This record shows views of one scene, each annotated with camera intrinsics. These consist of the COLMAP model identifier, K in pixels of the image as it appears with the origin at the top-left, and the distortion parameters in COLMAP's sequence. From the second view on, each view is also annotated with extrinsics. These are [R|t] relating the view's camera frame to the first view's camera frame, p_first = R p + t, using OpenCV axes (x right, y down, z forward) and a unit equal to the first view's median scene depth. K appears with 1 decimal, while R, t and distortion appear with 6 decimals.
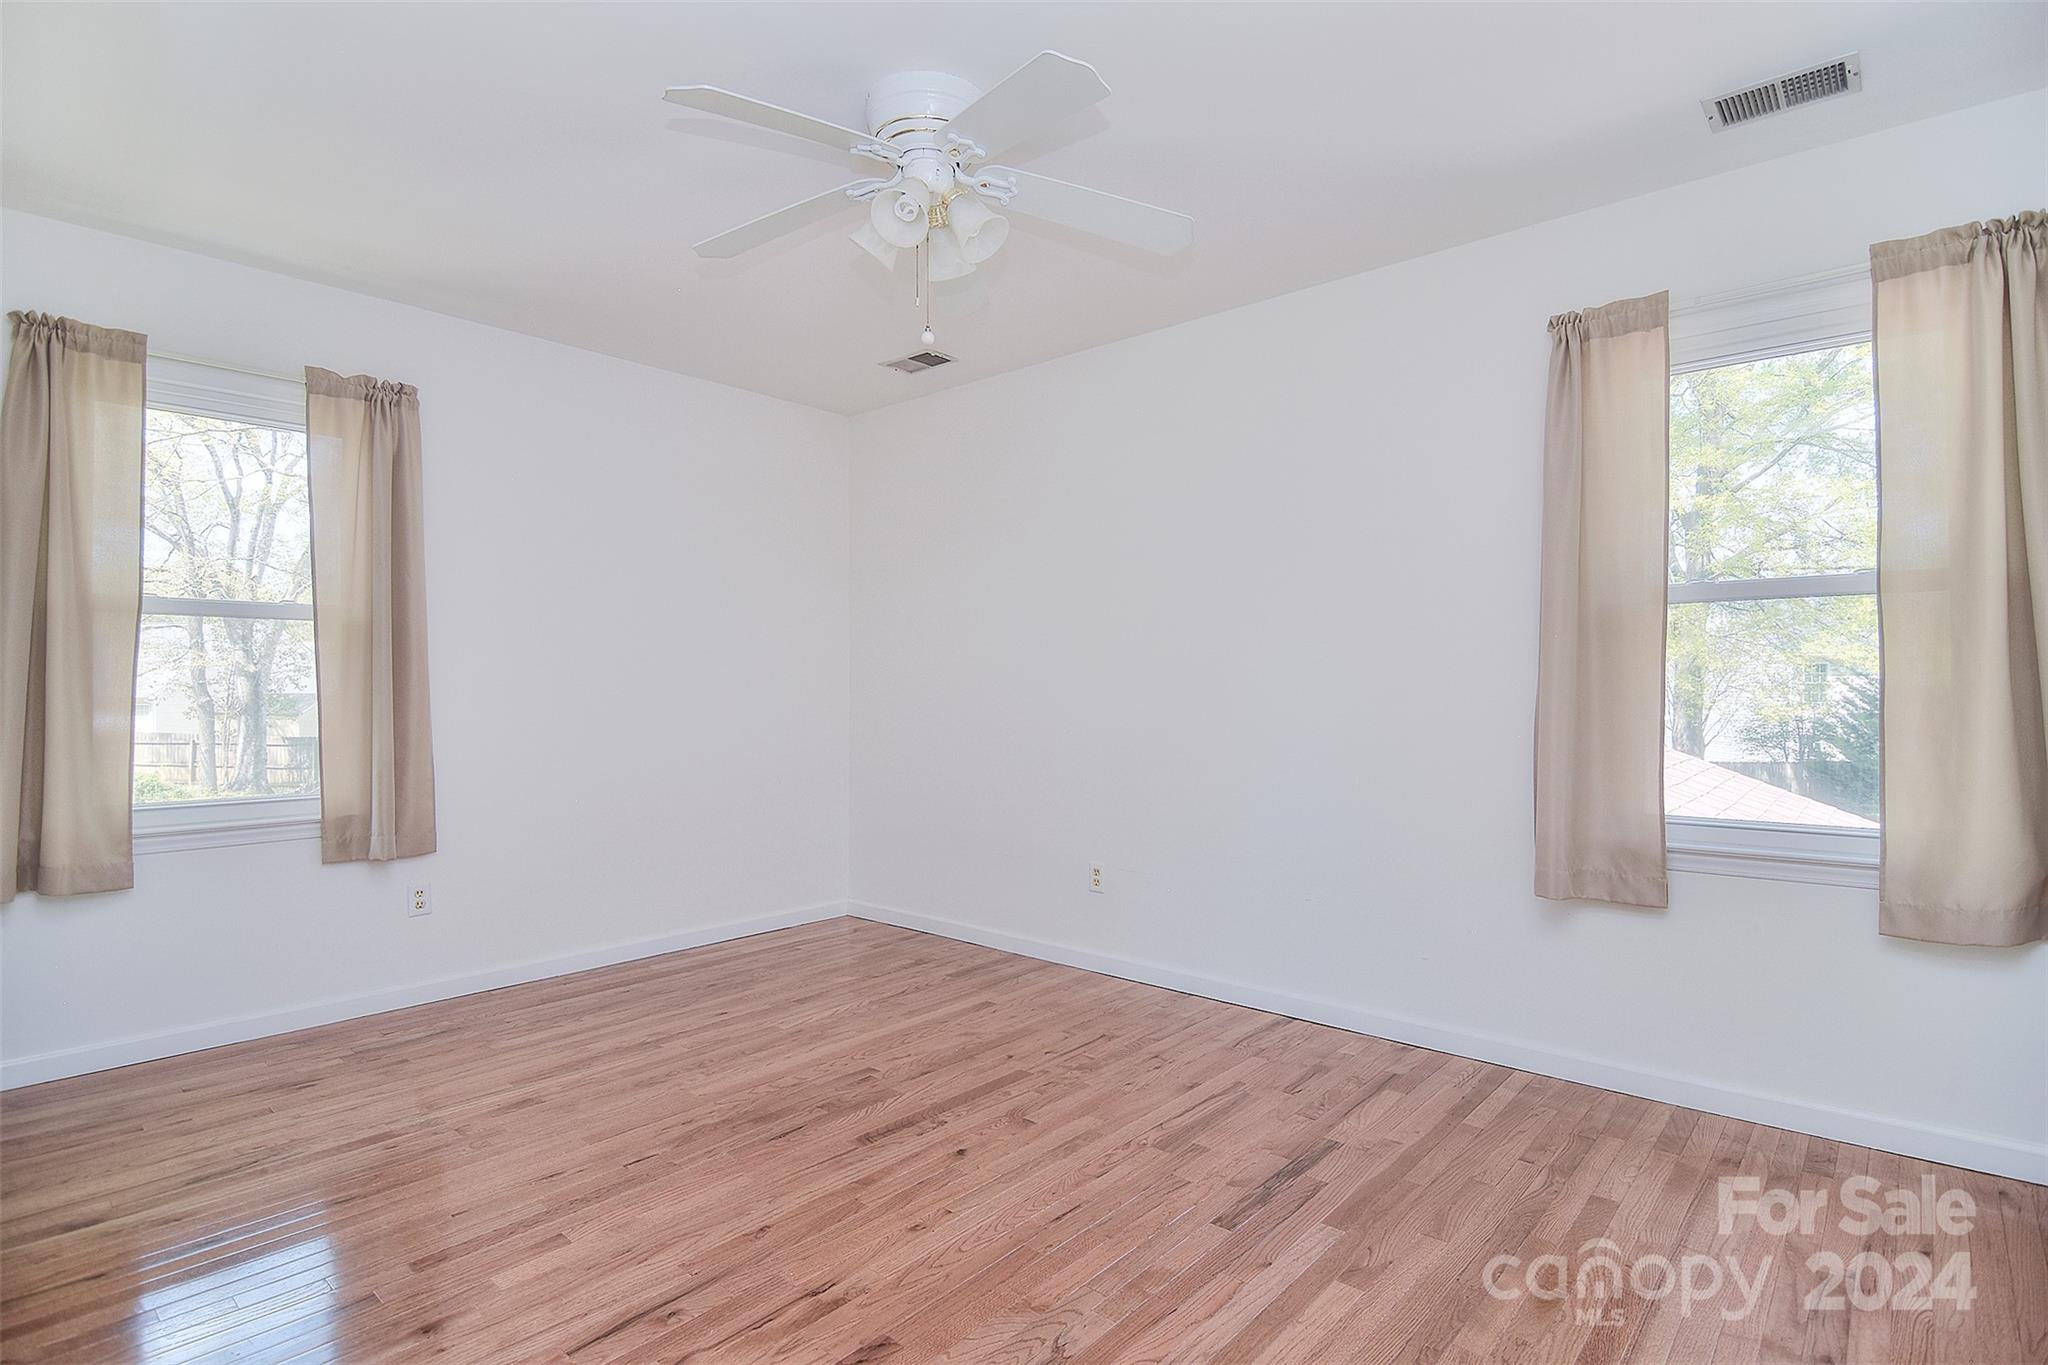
lens RADIAL K [[1018.0, 0, 1023.0], [0, 1018.0, 692.1], [0, 0, 1]] dist [-0.001969, -0.020791]
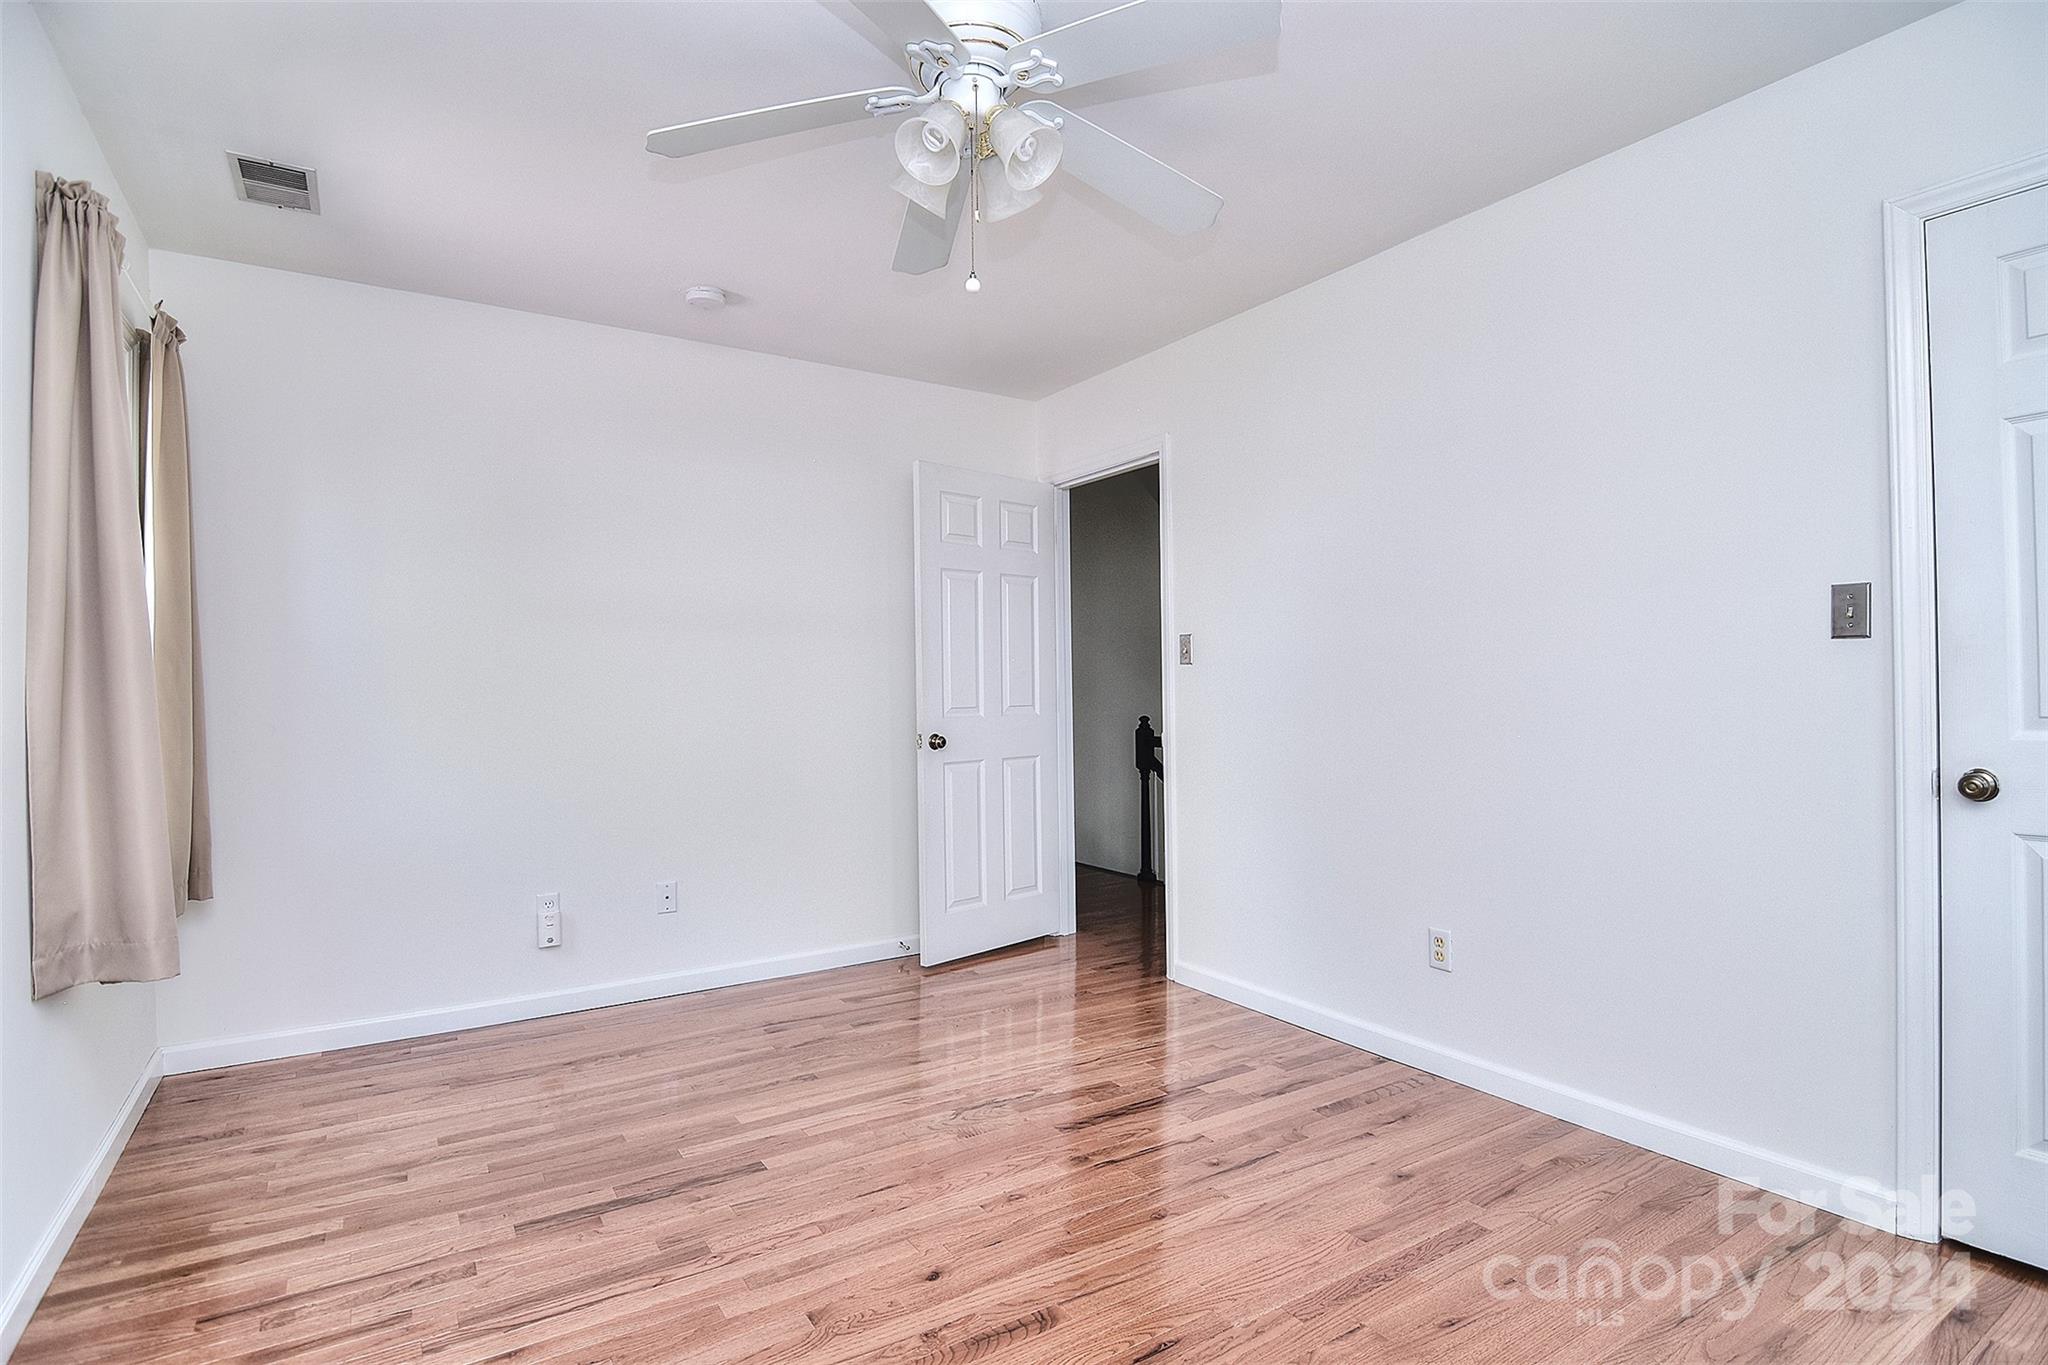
lens RADIAL K [[1018.0, 0, 1023.0], [0, 1018.0, 692.1], [0, 0, 1]] dist [-0.001969, -0.020791]
pose [[-0.963699, 0.012043, 0.266718, -0.364360], [0.011486, 0.999927, -0.003648, -0.002256], [-0.266742, -0.000452, -0.963768, 1.841097]]
